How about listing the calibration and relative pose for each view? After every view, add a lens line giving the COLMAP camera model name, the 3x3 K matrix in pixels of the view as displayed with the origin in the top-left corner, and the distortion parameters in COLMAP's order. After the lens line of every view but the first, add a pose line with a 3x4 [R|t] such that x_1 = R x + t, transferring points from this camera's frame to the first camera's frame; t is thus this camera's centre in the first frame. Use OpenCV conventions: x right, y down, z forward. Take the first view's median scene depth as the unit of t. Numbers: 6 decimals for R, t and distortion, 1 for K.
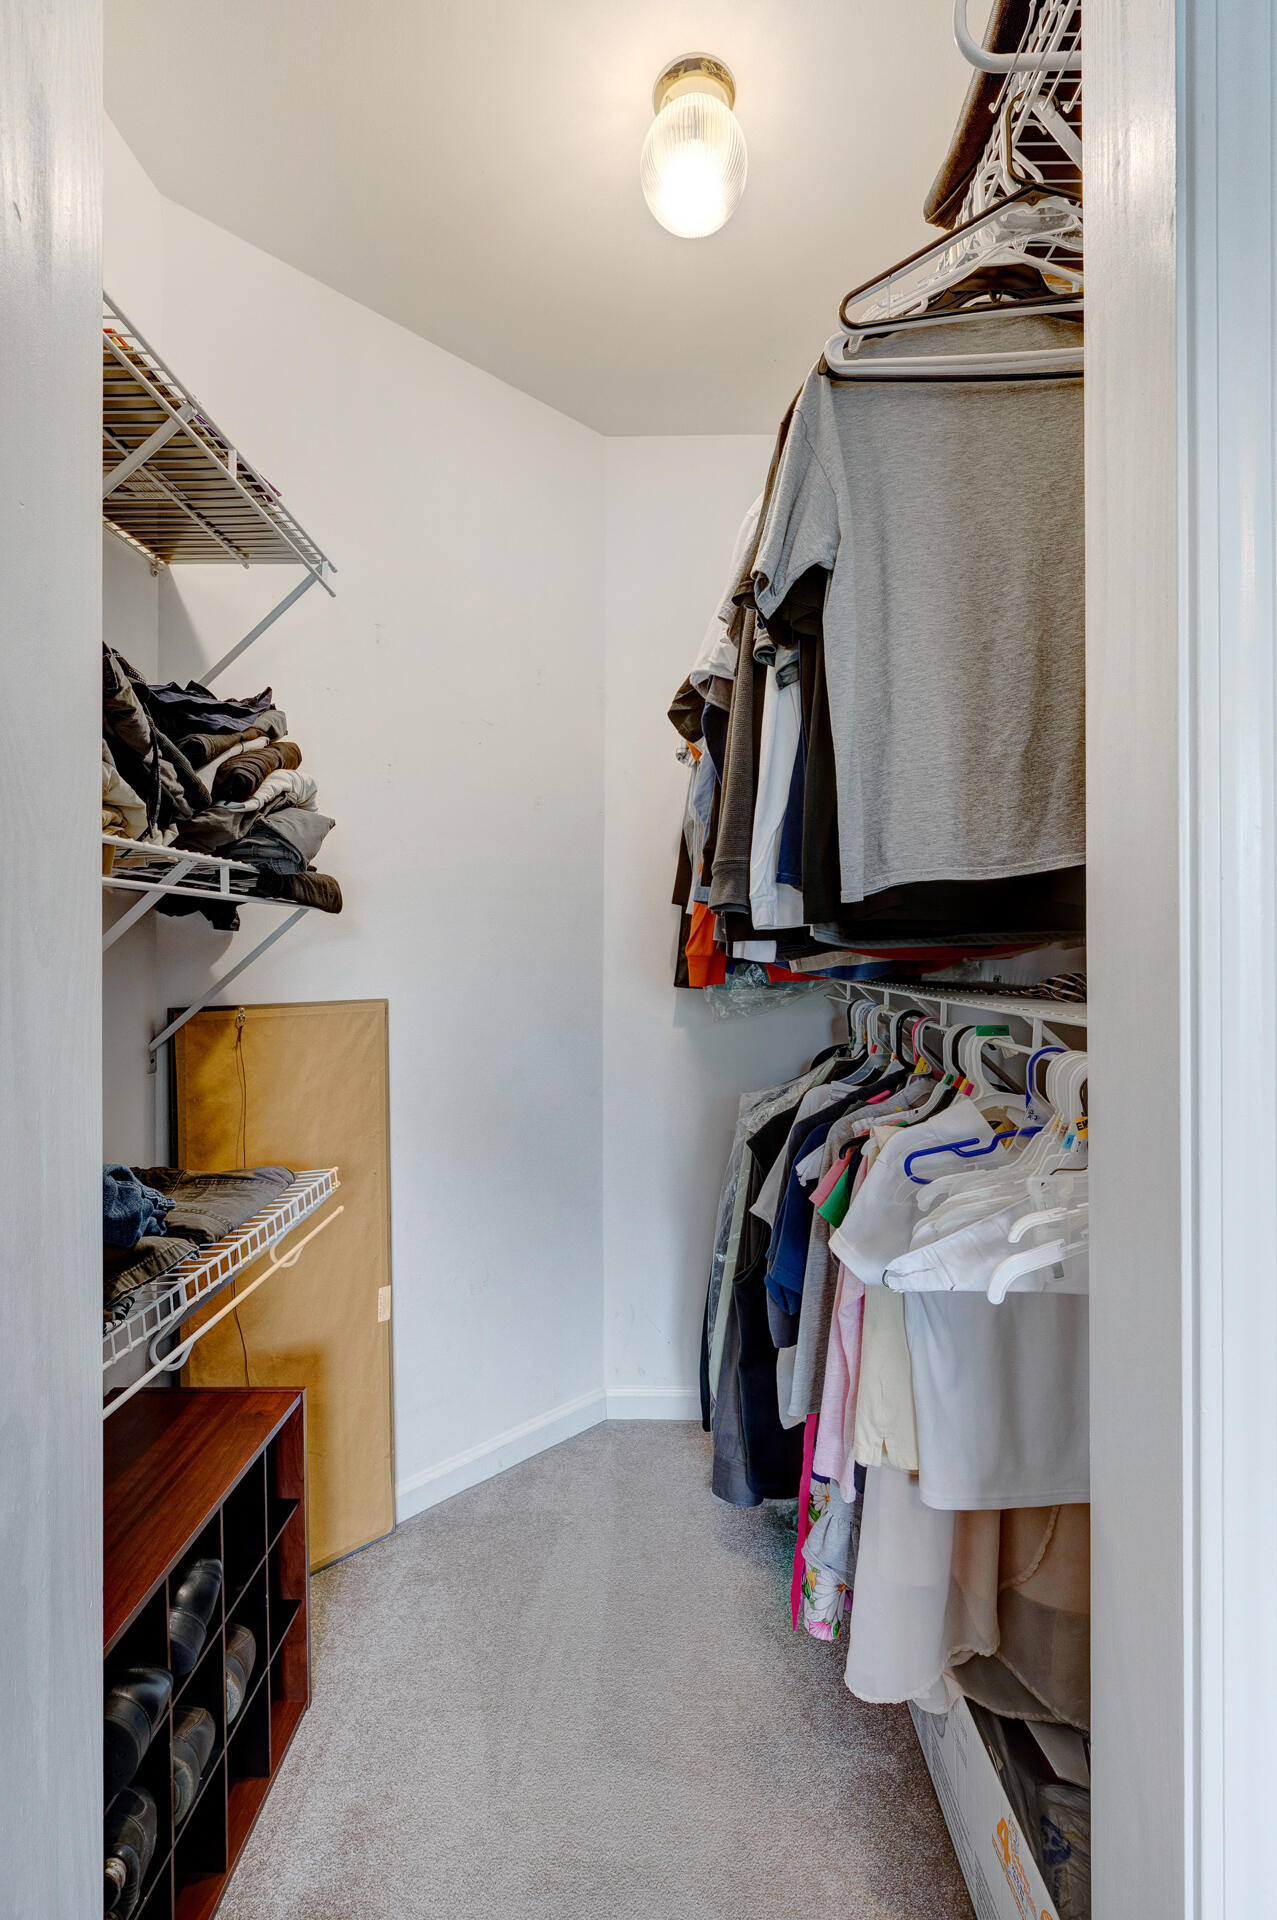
lens RADIAL K [[760.8, 0, 636.7], [0, 760.8, 961.4], [0, 0, 1]] dist [0.000366, 0.001031]
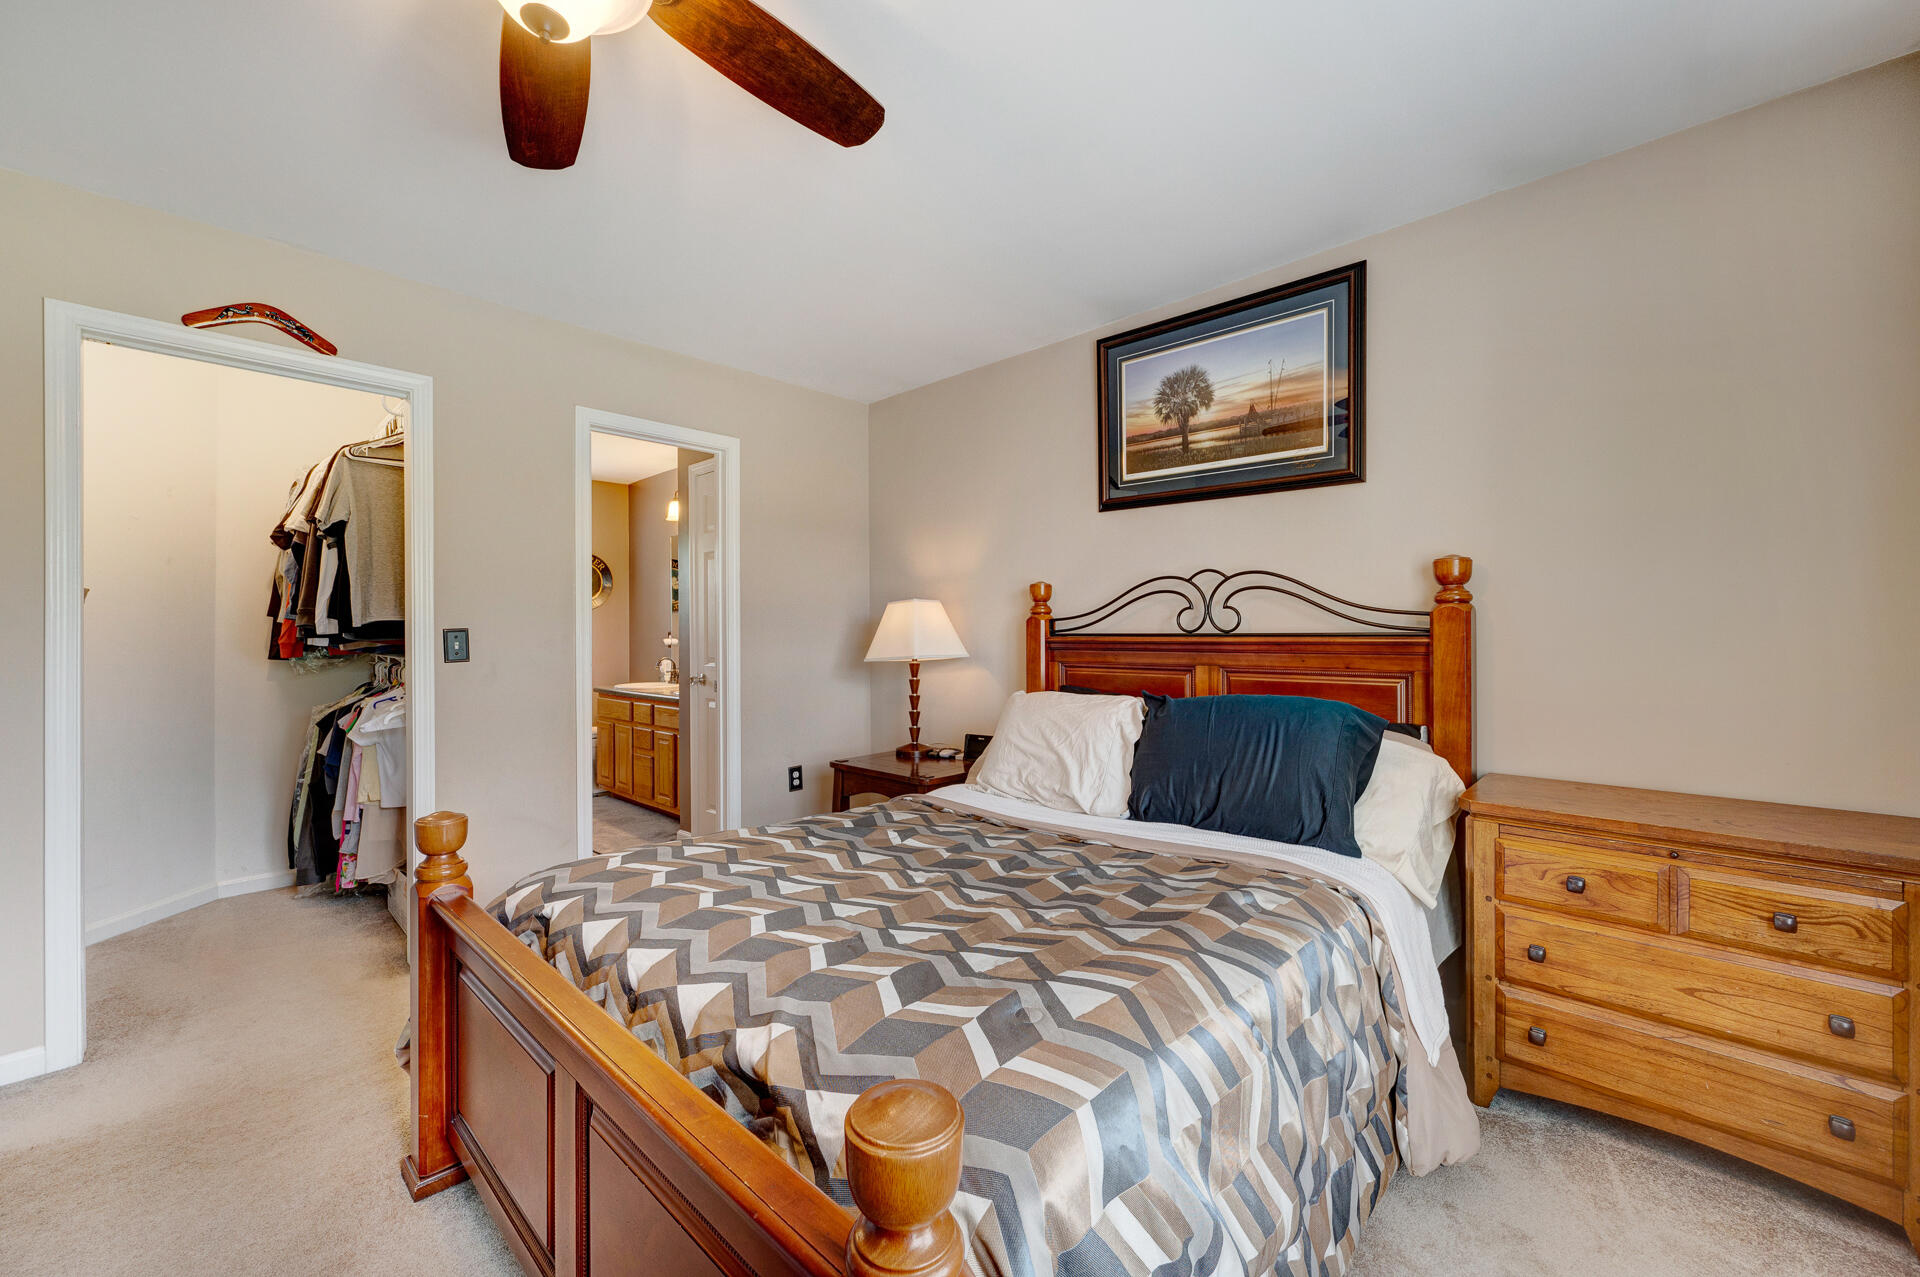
lens RADIAL K [[760.8, 0, 943.0], [0, 760.8, 633.7], [0, 0, 1]] dist [0.000366, 0.001031]
pose [[0.683464, -0.000741, 0.729984, -0.265550], [0.009698, 0.999920, -0.008066, 0.000163], [-0.729920, 0.012592, 0.683417, -2.180667]]
